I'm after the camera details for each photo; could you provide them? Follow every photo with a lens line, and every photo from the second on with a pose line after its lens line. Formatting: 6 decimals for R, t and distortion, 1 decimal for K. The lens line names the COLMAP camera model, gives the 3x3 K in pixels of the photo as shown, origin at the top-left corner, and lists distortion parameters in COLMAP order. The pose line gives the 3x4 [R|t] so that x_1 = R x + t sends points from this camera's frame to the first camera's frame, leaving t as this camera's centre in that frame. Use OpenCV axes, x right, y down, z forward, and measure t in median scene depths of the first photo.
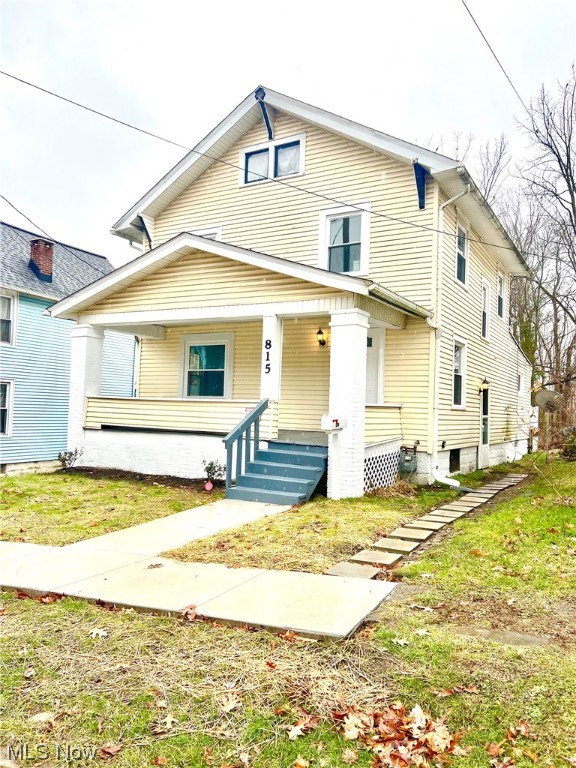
lens RADIAL K [[577.3, 0, 286.1], [0, 577.3, 385.0], [0, 0, 1]] dist [0.059115, -0.042556]
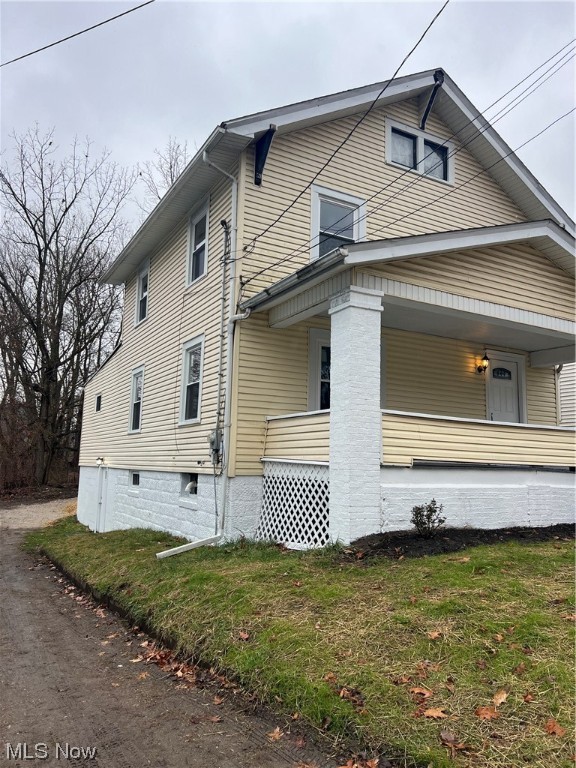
lens RADIAL K [[577.3, 0, 291.7], [0, 577.3, 382.9], [0, 0, 1]] dist [0.059115, -0.042556]
pose [[0.505155, 0.101878, 0.856994, -0.921317], [-0.046434, 0.994778, -0.090887, 0.049931], [-0.861779, 0.006118, 0.507248, 0.801010]]
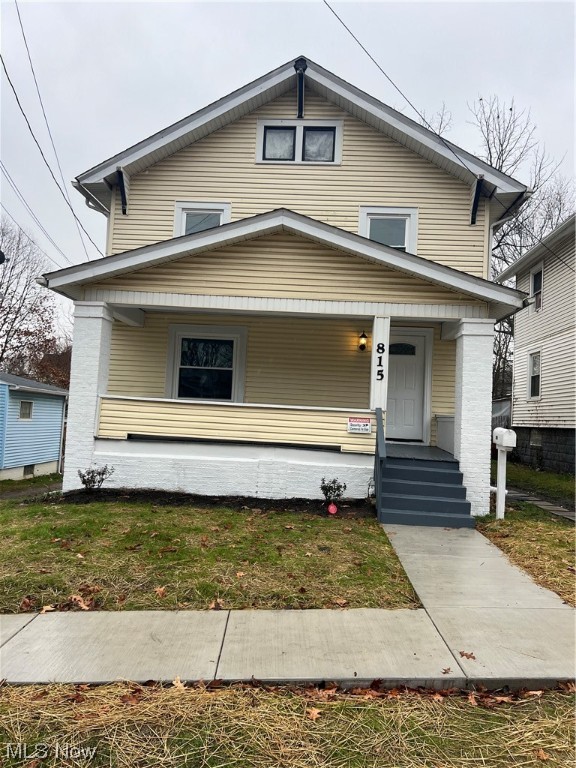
lens RADIAL K [[577.3, 0, 282.2], [0, 577.3, 383.6], [0, 0, 1]] dist [0.059115, -0.042556]
pose [[0.895921, 0.040840, 0.442332, -0.479784], [-0.042456, 0.999079, -0.006250, -0.002466], [-0.442180, -0.013180, 0.896830, 0.213262]]
